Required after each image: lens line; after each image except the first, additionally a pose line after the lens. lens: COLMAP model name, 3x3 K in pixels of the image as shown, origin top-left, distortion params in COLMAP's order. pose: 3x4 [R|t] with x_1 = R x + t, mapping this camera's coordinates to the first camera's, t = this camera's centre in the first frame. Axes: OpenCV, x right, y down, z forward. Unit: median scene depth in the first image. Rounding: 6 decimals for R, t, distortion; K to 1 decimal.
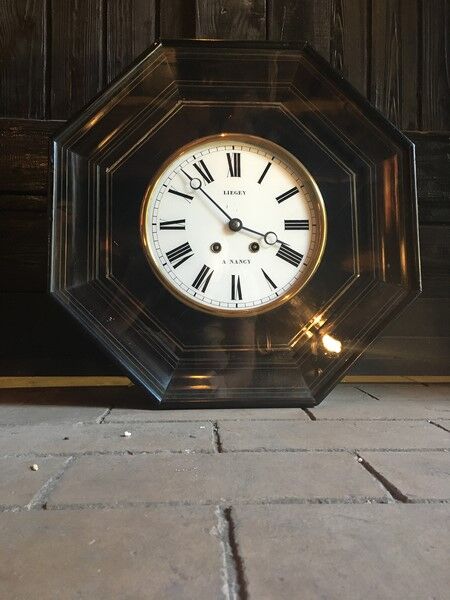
lens RADIAL K [[516.2, 0, 225.0], [0, 516.2, 300.0], [0, 0, 1]] dist [0.082394, -0.142638]
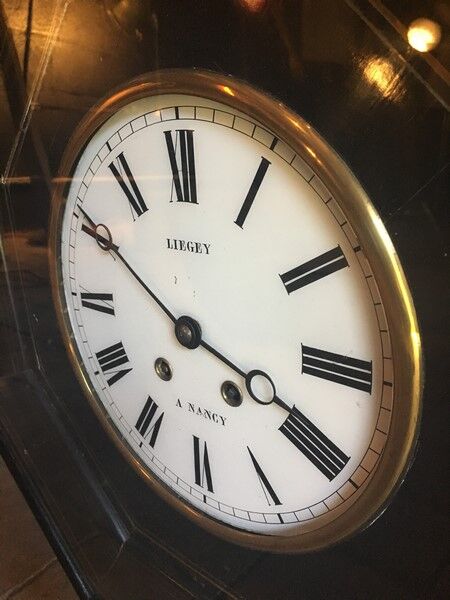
lens RADIAL K [[516.2, 0, 225.0], [0, 516.2, 300.0], [0, 0, 1]] dist [0.082394, -0.142638]
pose [[0.709183, 0.210709, -0.672801, 0.297510], [0.109025, 0.910039, 0.399929, -0.319384], [0.696543, -0.356975, 0.622412, 0.777400]]
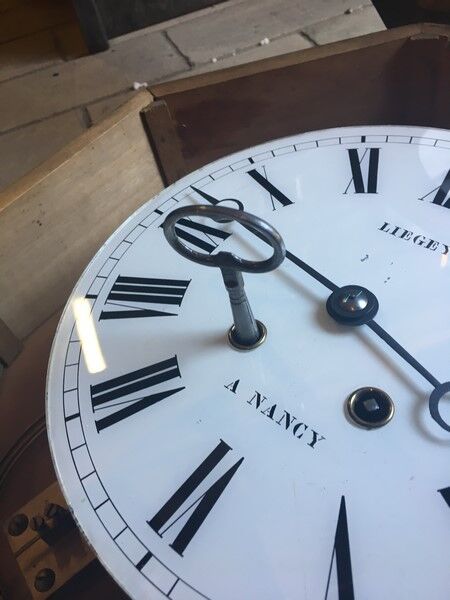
lens RADIAL K [[516.2, 0, 225.0], [0, 516.2, 300.0], [0, 0, 1]] dist [0.082394, -0.142638]
pose [[0.711608, 0.384893, -0.587769, 0.131231], [-0.633652, 0.712961, -0.300285, -0.022497], [0.303479, 0.586126, 0.751237, 0.766408]]
